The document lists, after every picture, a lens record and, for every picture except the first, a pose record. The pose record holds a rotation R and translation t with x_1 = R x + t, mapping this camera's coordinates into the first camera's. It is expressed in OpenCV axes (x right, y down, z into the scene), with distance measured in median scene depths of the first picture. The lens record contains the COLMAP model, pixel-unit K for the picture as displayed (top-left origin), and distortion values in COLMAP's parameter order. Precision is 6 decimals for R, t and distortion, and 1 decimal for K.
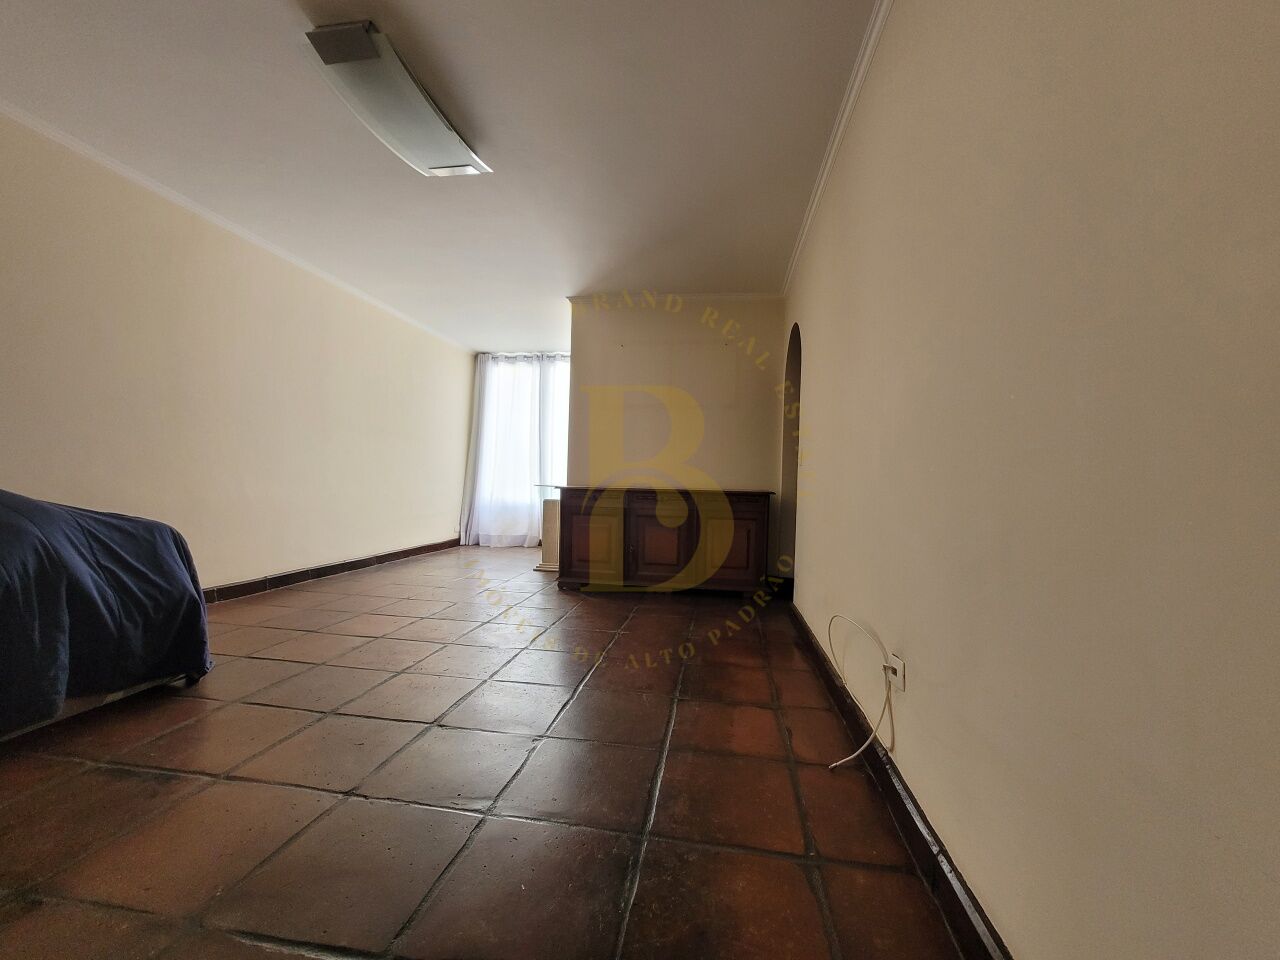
lens RADIAL K [[509.7, 0, 640.0], [0, 509.7, 480.0], [0, 0, 1]] dist [-0.000694, -0.000012]
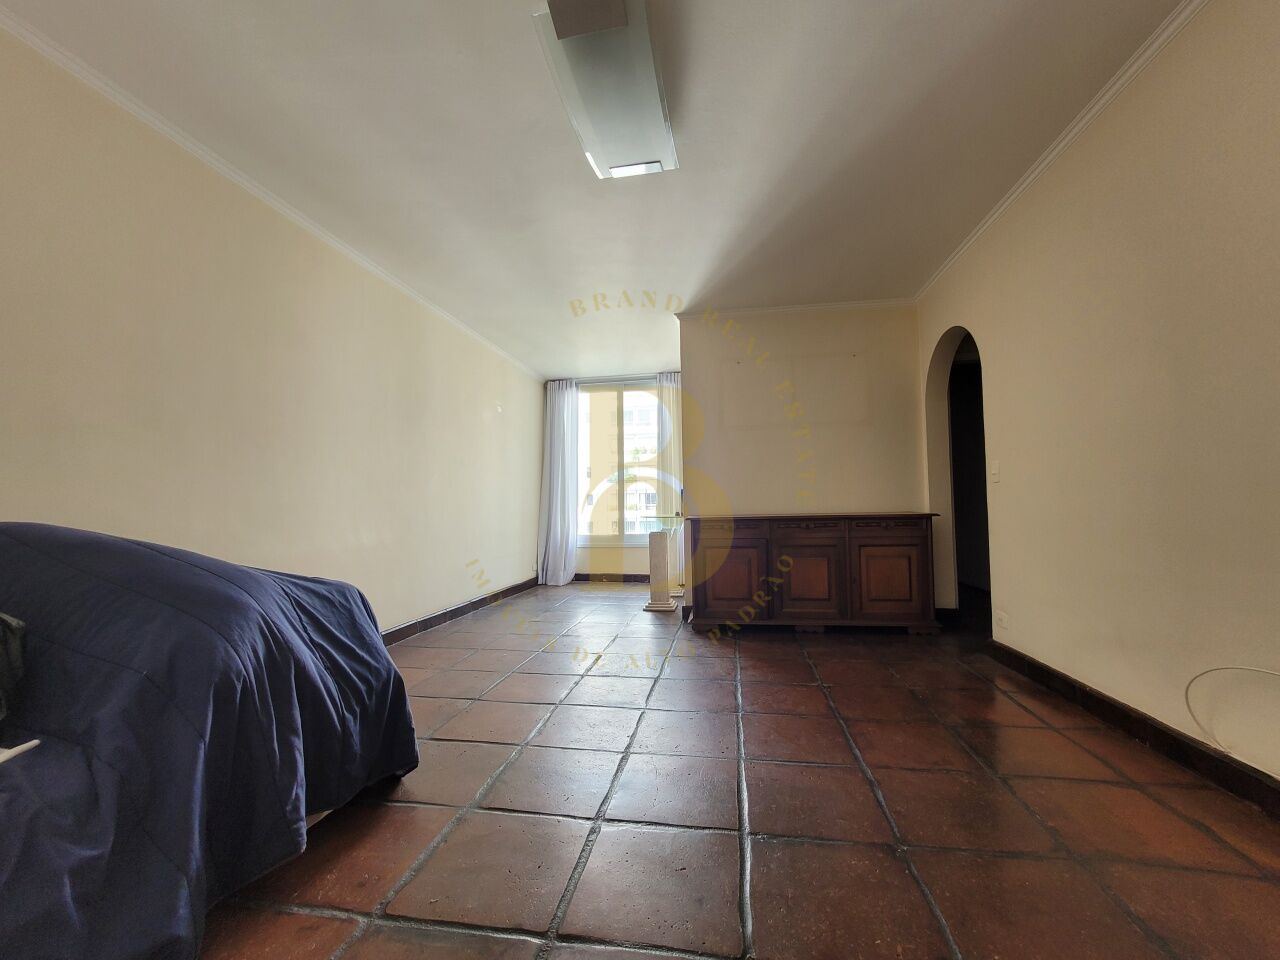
lens RADIAL K [[514.2, 0, 640.0], [0, 514.2, 480.0], [0, 0, 1]] dist [-0.001321, -0.000038]
pose [[0.998947, -0.044855, -0.009648, -0.410947], [0.044300, 0.997688, -0.051534, -0.018849], [0.011937, 0.051052, 0.998625, 0.142628]]
